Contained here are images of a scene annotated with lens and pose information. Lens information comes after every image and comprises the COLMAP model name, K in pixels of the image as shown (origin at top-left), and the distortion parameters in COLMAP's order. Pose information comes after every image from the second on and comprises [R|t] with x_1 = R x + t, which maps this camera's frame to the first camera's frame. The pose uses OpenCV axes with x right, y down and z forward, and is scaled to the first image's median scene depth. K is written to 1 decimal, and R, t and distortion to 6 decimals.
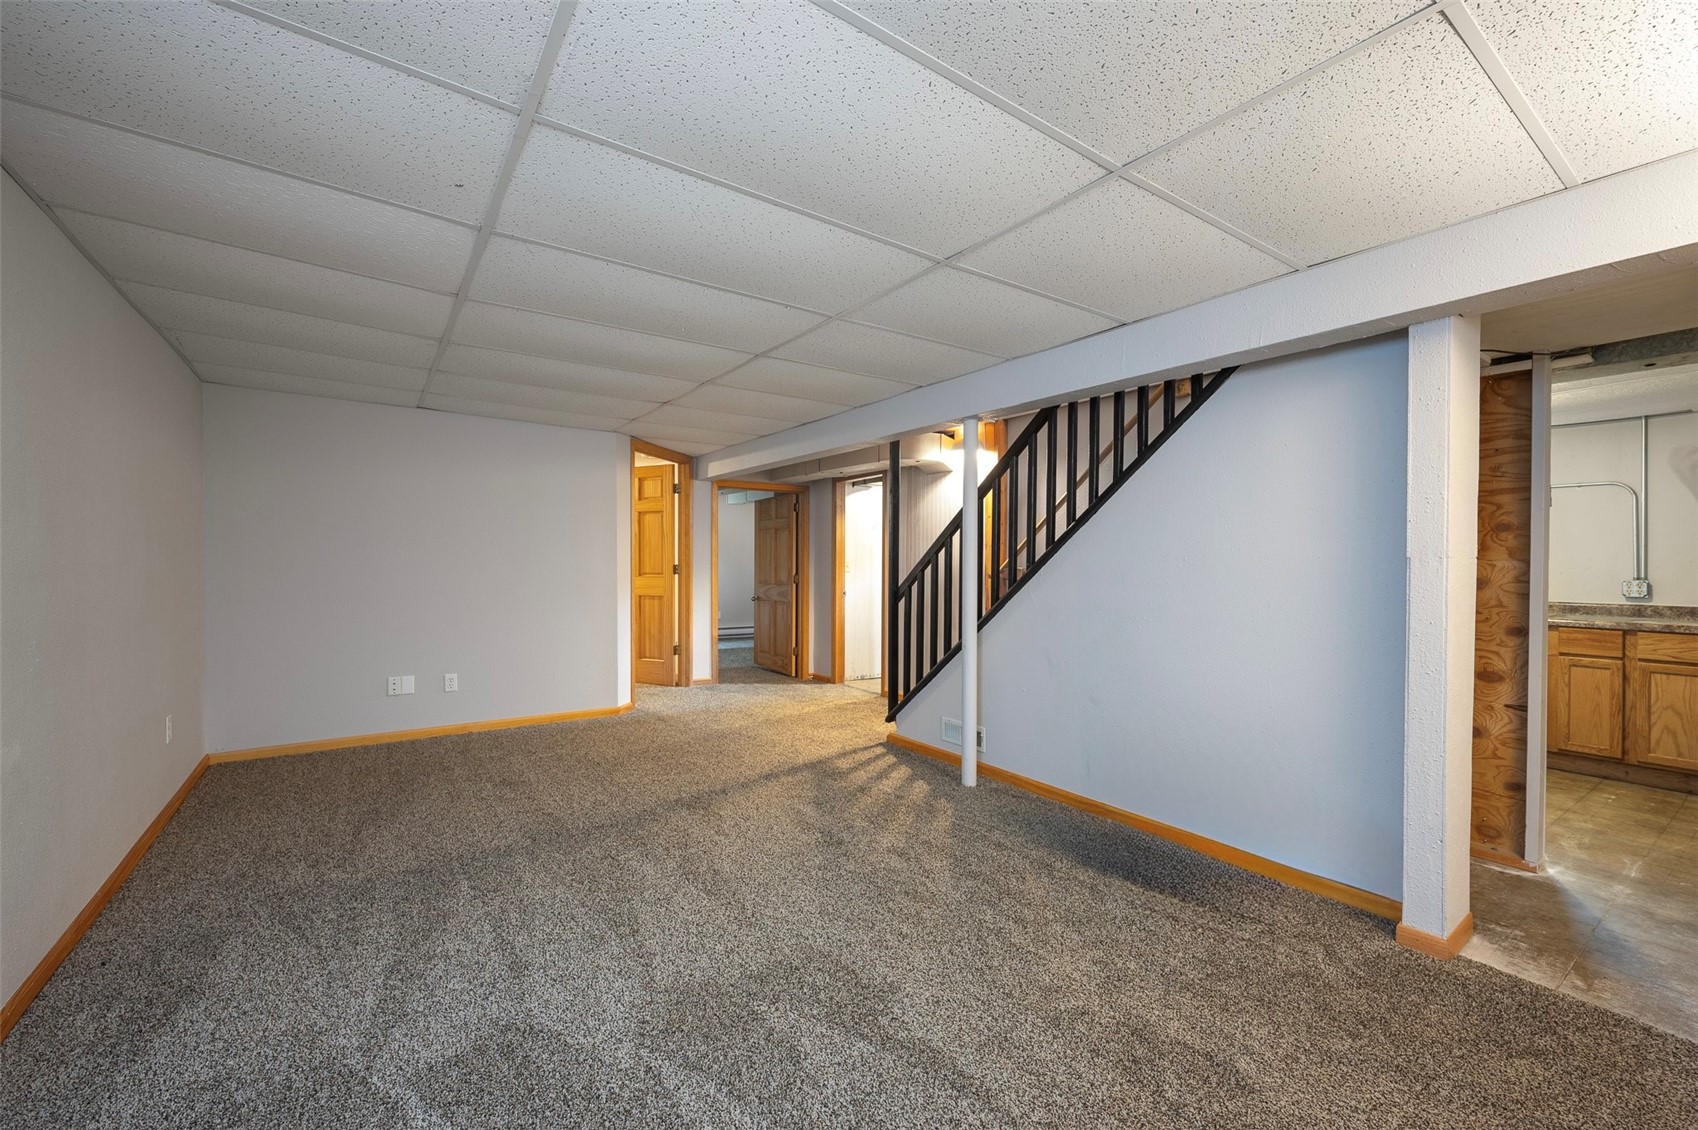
lens RADIAL K [[686.5, 0, 845.6], [0, 686.5, 565.2], [0, 0, 1]] dist [0.002730, 0.000209]
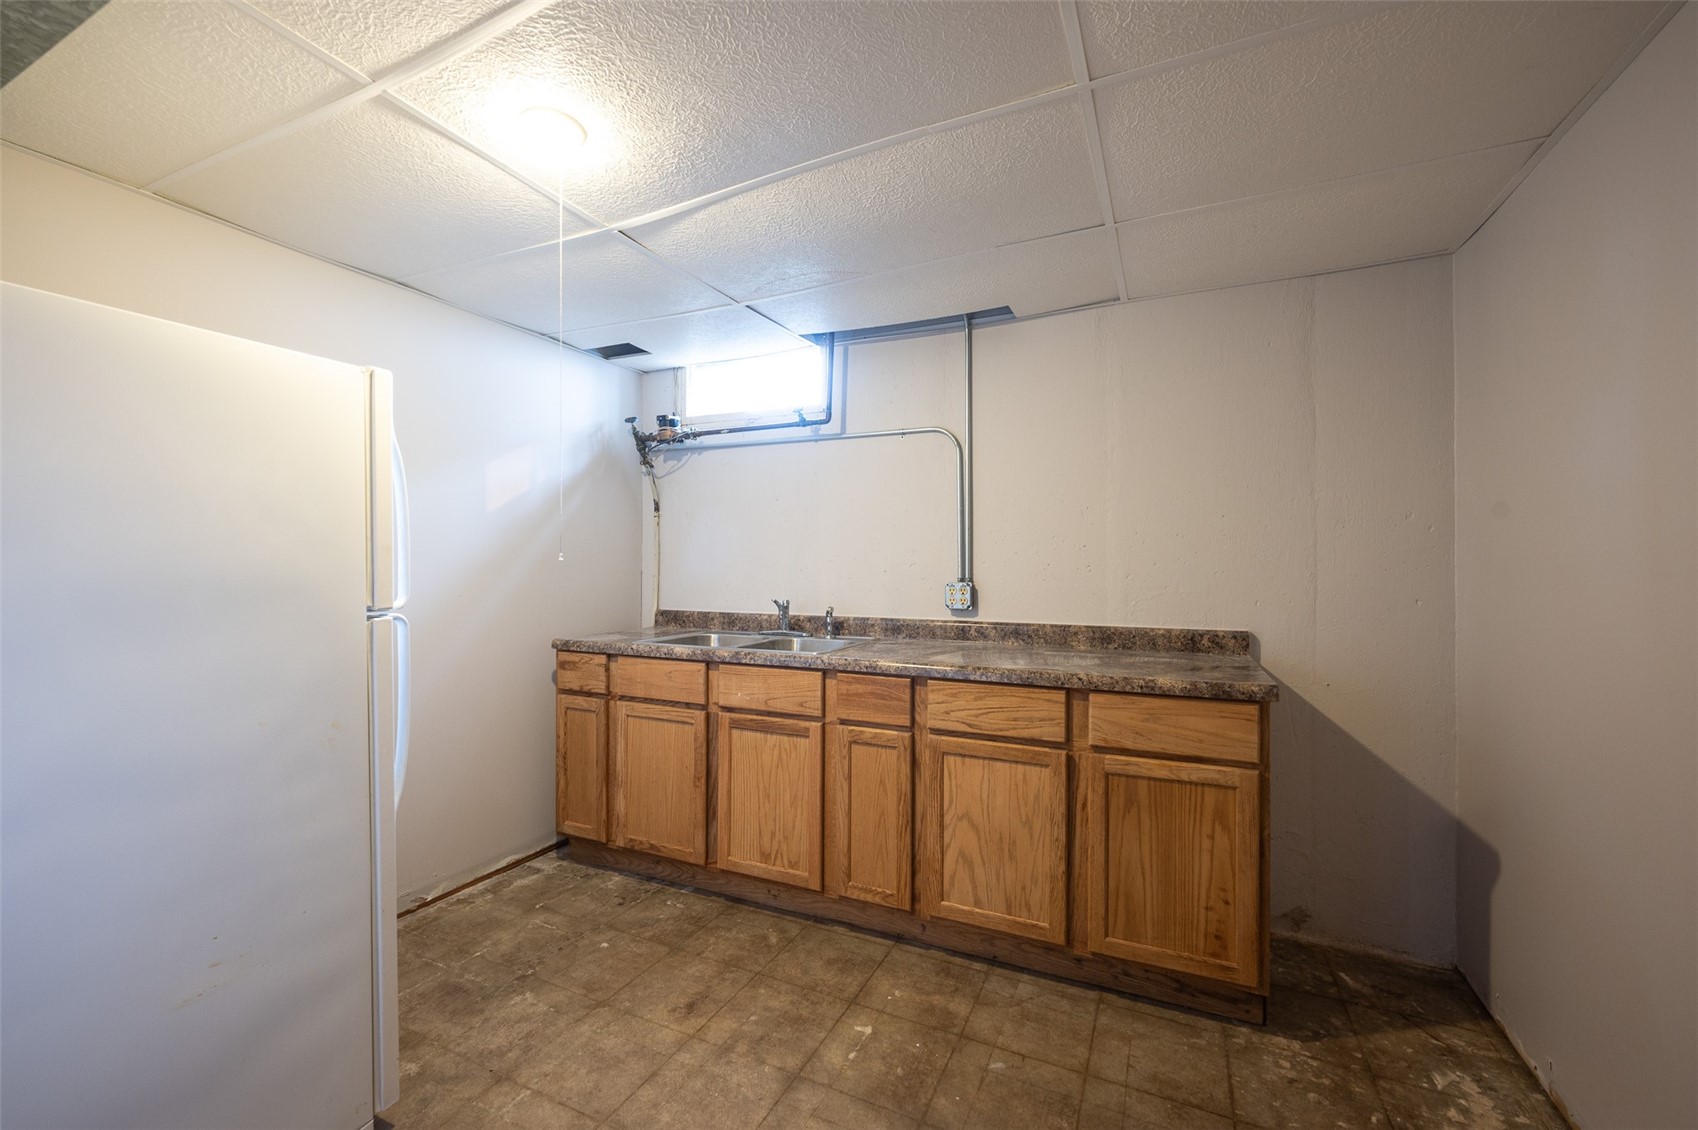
lens RADIAL K [[686.5, 0, 841.8], [0, 686.5, 568.3], [0, 0, 1]] dist [0.002730, 0.000209]
pose [[0.870421, -0.010242, 0.492202, 0.812138], [0.007520, 0.999944, 0.007510, 0.004041], [-0.492251, -0.002835, 0.870449, 0.552694]]
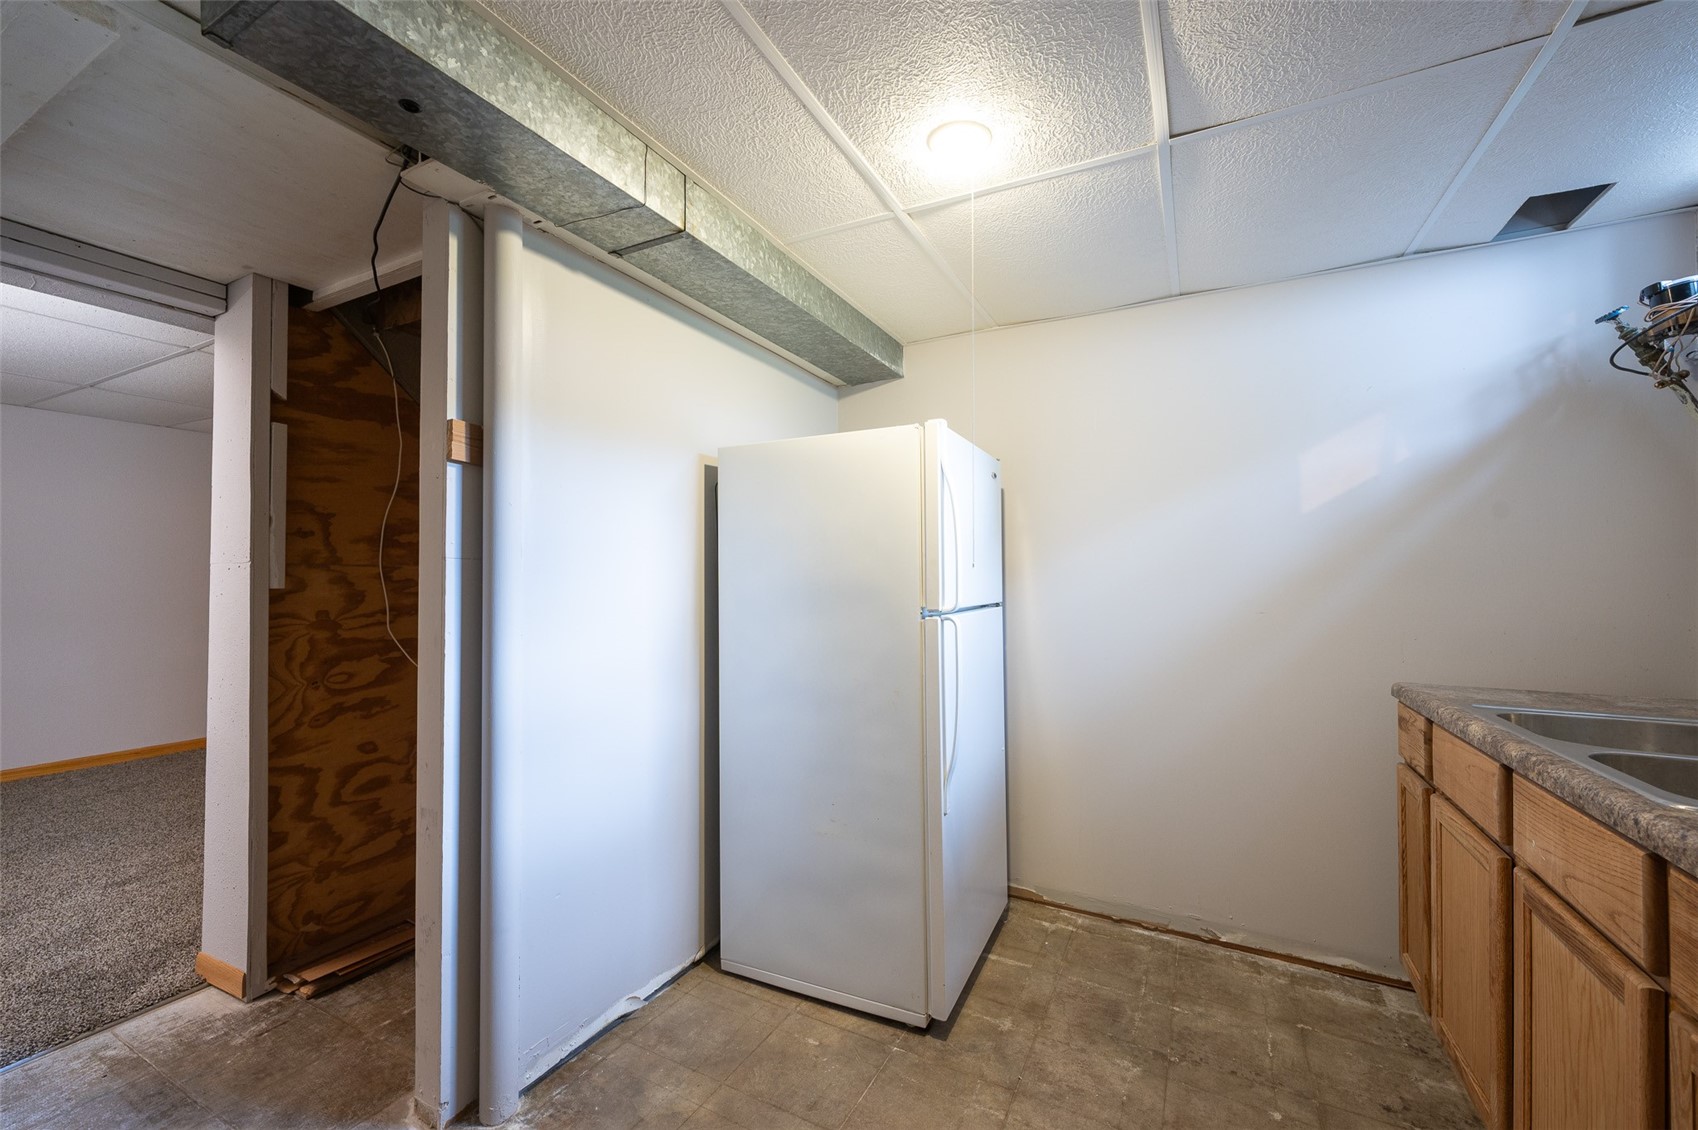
lens RADIAL K [[686.5, 0, 841.0], [0, 686.5, 566.5], [0, 0, 1]] dist [0.002730, 0.000209]
pose [[0.458735, -0.022407, -0.888290, 1.186834], [-0.000980, 0.999669, -0.025722, 0.009875], [0.888572, 0.012671, 0.458561, 0.741412]]
